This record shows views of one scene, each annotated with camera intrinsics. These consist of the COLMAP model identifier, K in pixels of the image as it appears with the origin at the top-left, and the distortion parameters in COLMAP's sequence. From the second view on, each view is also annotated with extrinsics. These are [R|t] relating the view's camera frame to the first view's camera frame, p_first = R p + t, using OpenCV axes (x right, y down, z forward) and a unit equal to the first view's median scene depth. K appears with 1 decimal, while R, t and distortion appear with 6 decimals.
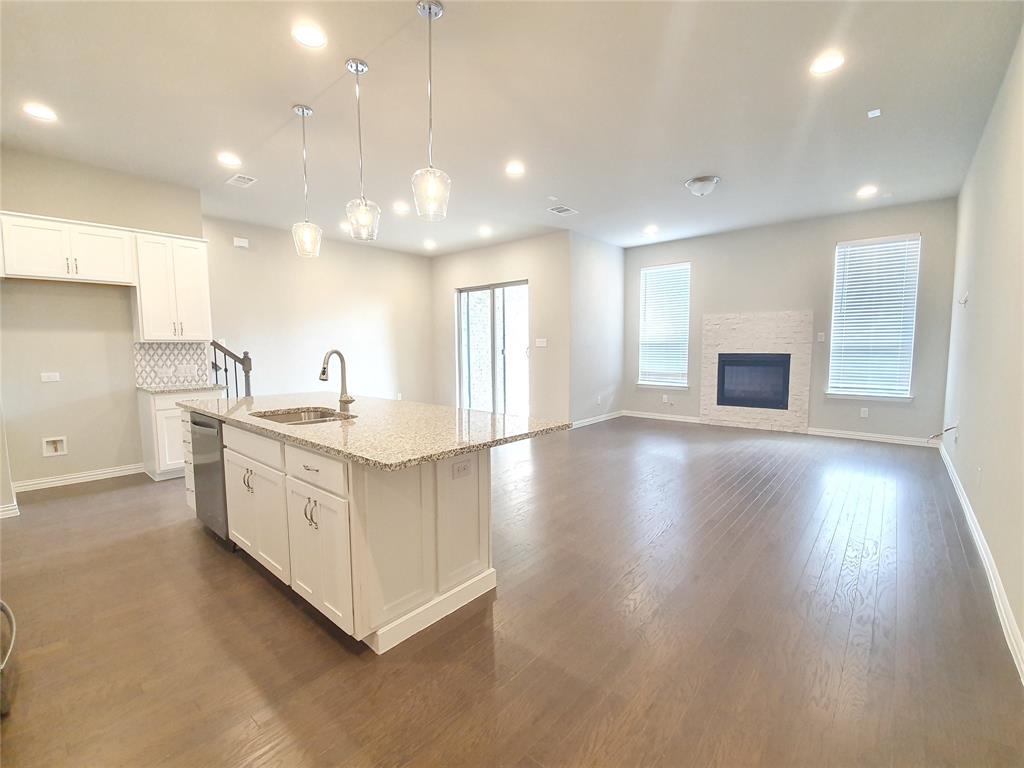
lens RADIAL K [[452.9, 0, 512.0], [0, 452.9, 384.0], [0, 0, 1]] dist [-0.002513, -0.000372]
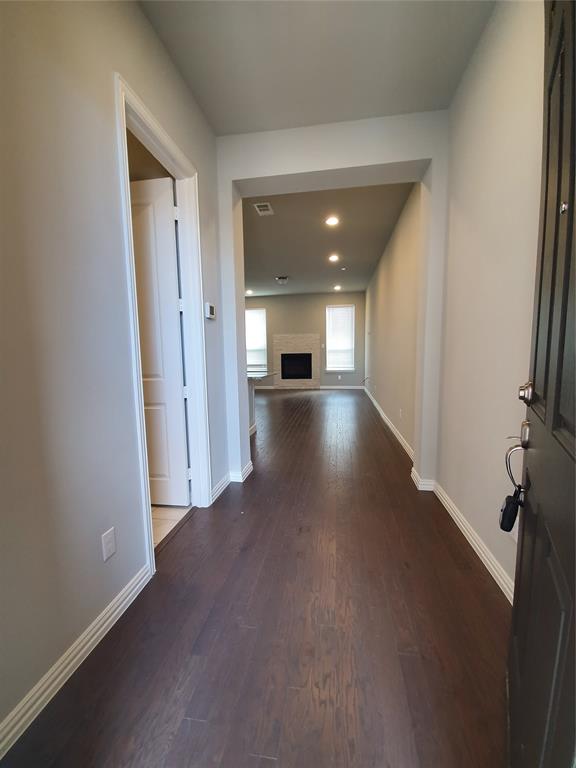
lens RADIAL K [[339.7, 0, 288.0], [0, 339.7, 384.0], [0, 0, 1]] dist [-0.002513, -0.000372]
pose [[0.850018, -0.063444, 0.522919, -0.326778], [0.053207, 0.997984, 0.034593, 0.016872], [-0.524059, -0.001582, 0.851680, -0.317479]]
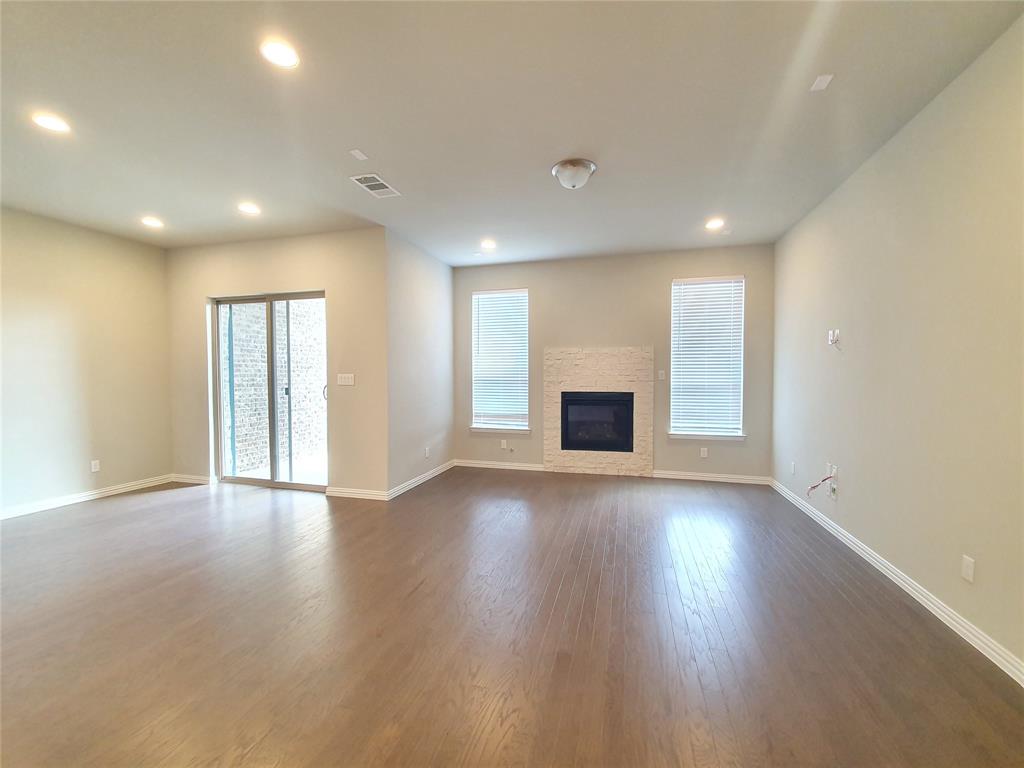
lens RADIAL K [[407.7, 0, 525.5], [0, 407.7, 383.7], [0, 0, 1]] dist [-0.001078, -0.000037]
pose [[0.894809, -0.003284, 0.446437, 0.032868], [0.032973, 0.997728, -0.058751, -0.038825], [-0.445229, 0.067291, 0.892885, 0.313188]]
